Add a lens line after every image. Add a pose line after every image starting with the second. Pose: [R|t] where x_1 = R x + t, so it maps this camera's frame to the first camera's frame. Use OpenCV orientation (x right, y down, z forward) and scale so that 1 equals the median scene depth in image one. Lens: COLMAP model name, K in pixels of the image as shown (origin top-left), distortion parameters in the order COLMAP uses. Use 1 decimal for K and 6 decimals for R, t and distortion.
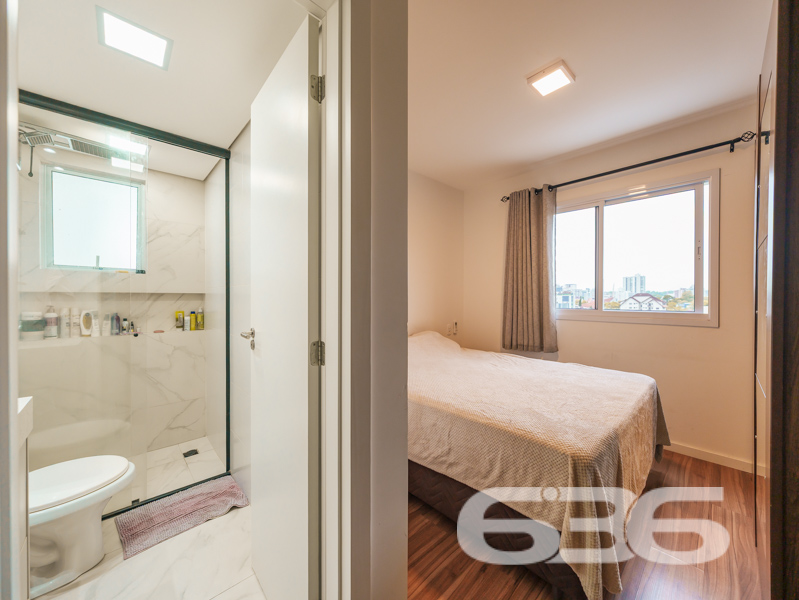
lens RADIAL K [[307.5, 0, 401.1], [0, 307.5, 300.7], [0, 0, 1]] dist [-0.003565, -0.000066]
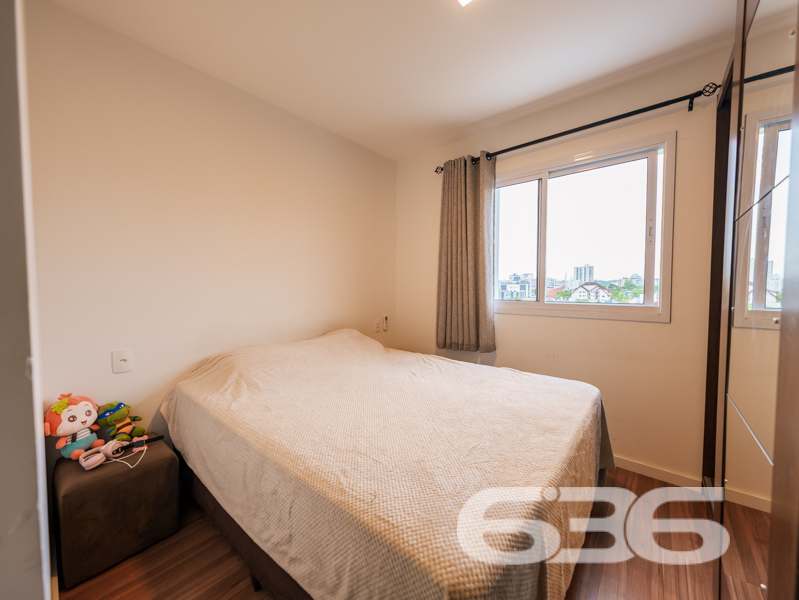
lens RADIAL K [[307.5, 0, 402.6], [0, 307.5, 300.9], [0, 0, 1]] dist [-0.003565, -0.000066]
pose [[0.993121, -0.008179, 0.116804, 0.169448], [0.004013, 0.999349, 0.035859, -0.005065], [-0.117021, -0.035143, 0.992507, 0.204625]]
